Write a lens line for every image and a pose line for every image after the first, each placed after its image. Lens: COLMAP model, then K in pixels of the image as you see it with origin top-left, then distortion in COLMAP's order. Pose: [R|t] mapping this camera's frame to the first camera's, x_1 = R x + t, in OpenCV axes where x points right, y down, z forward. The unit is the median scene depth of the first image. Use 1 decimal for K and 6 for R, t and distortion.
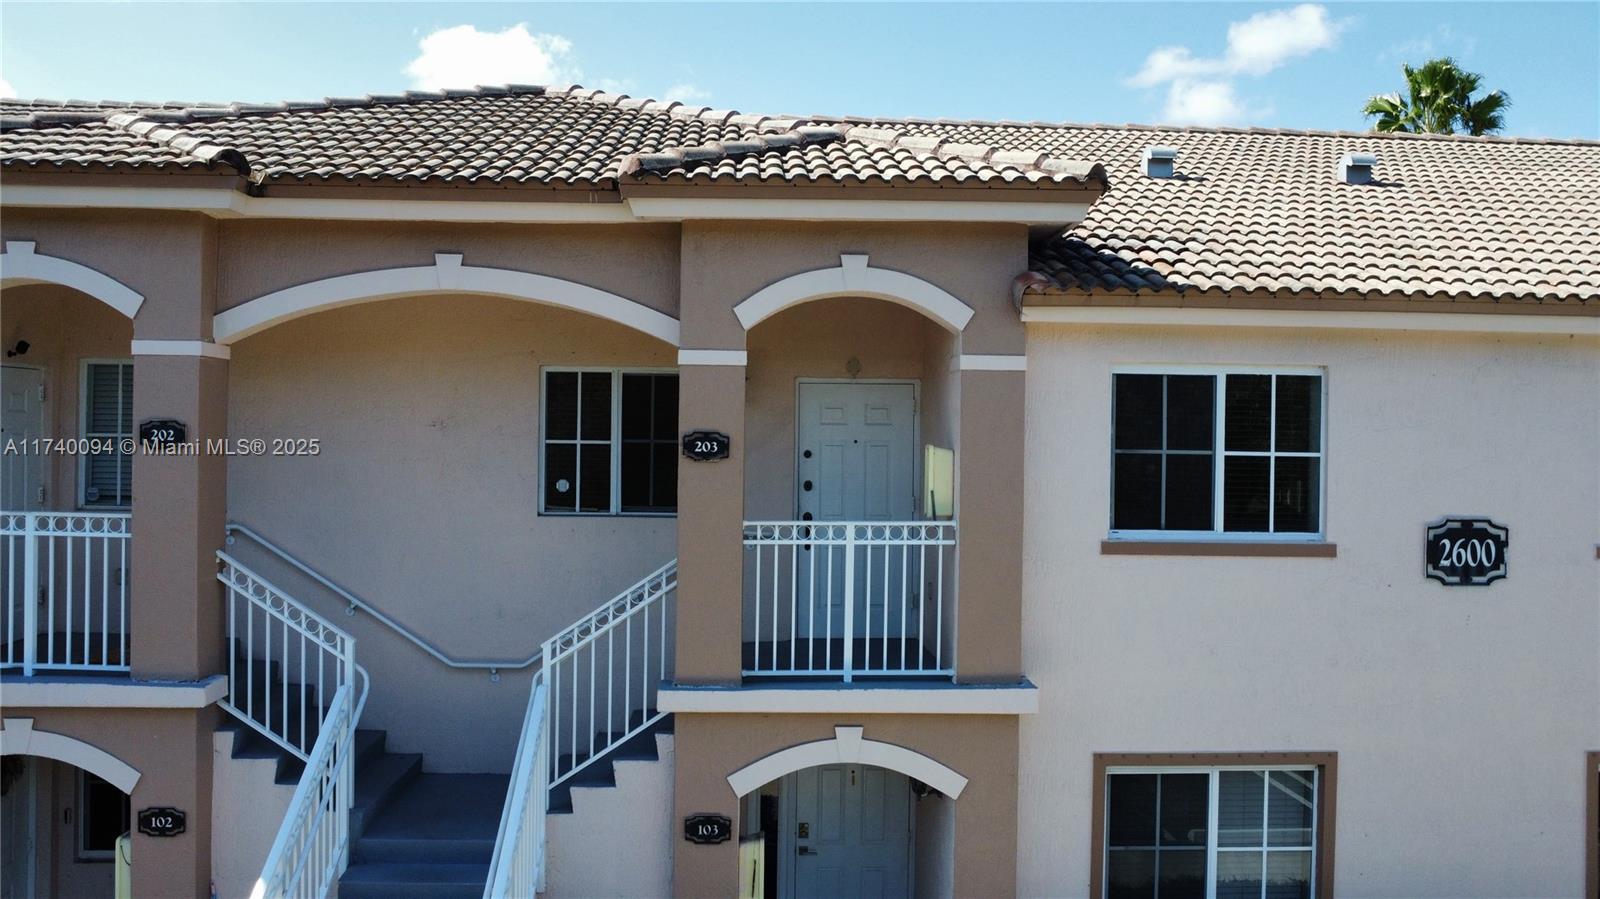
lens RADIAL K [[1225.0, 0, 800.0], [0, 1225.0, 449.5], [0, 0, 1]] dist [-0.007469, -0.001829]
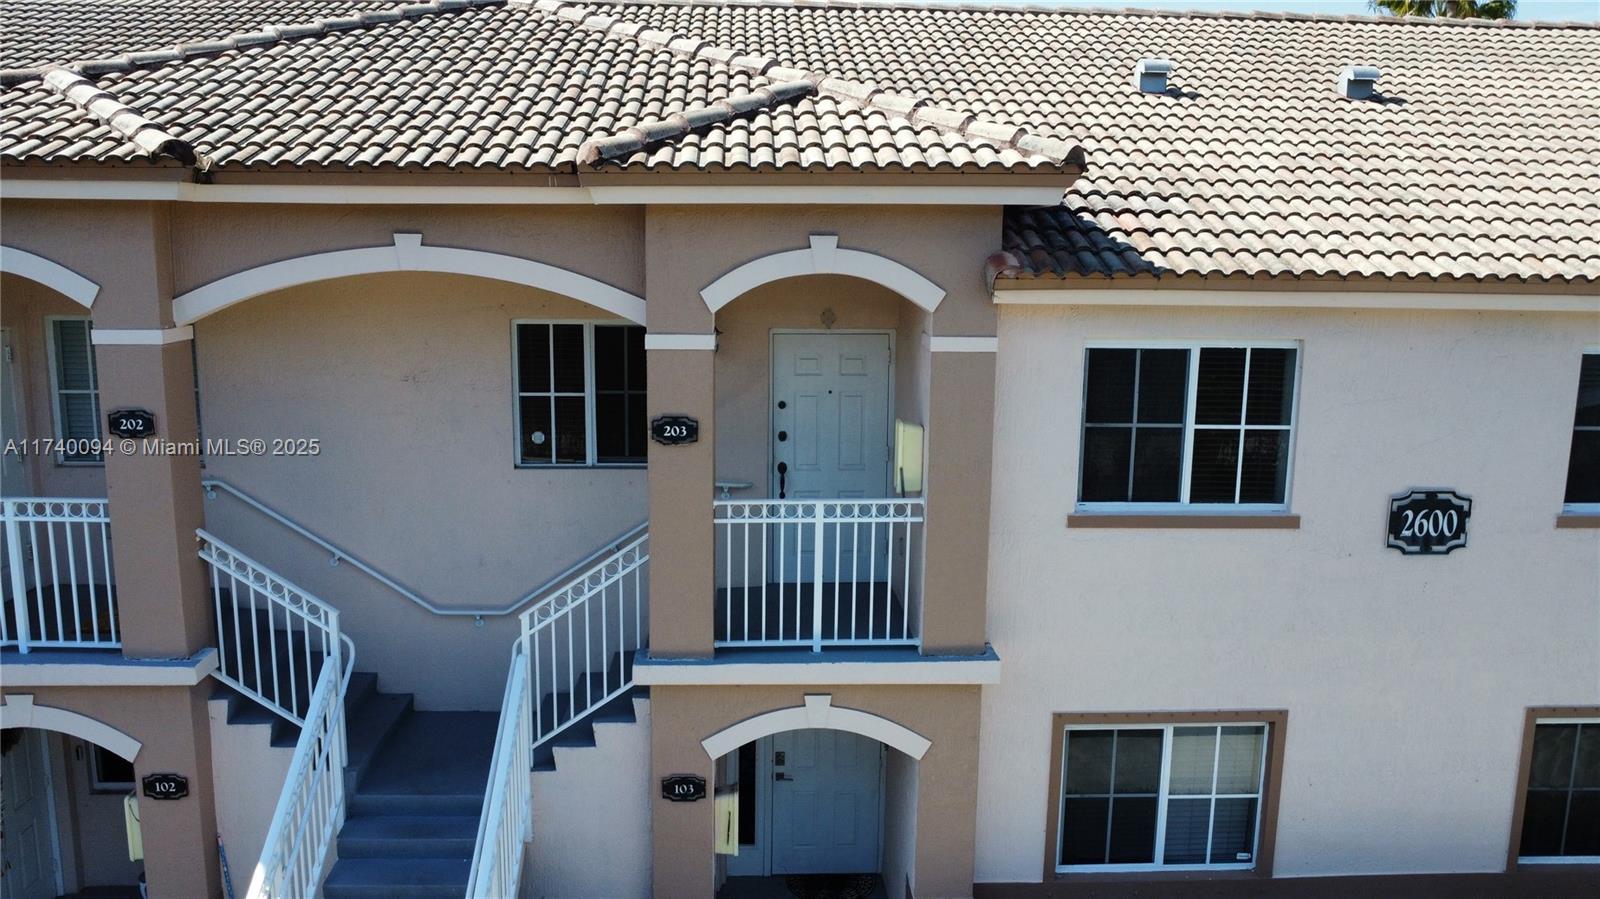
lens RADIAL K [[1225.0, 0, 800.0], [0, 1225.0, 449.5], [0, 0, 1]] dist [-0.007469, -0.001829]
pose [[0.999997, -0.001860, -0.001750, 0.026495], [0.002131, 0.985365, 0.170446, -0.153431], [0.001407, -0.170450, 0.985365, 0.010581]]
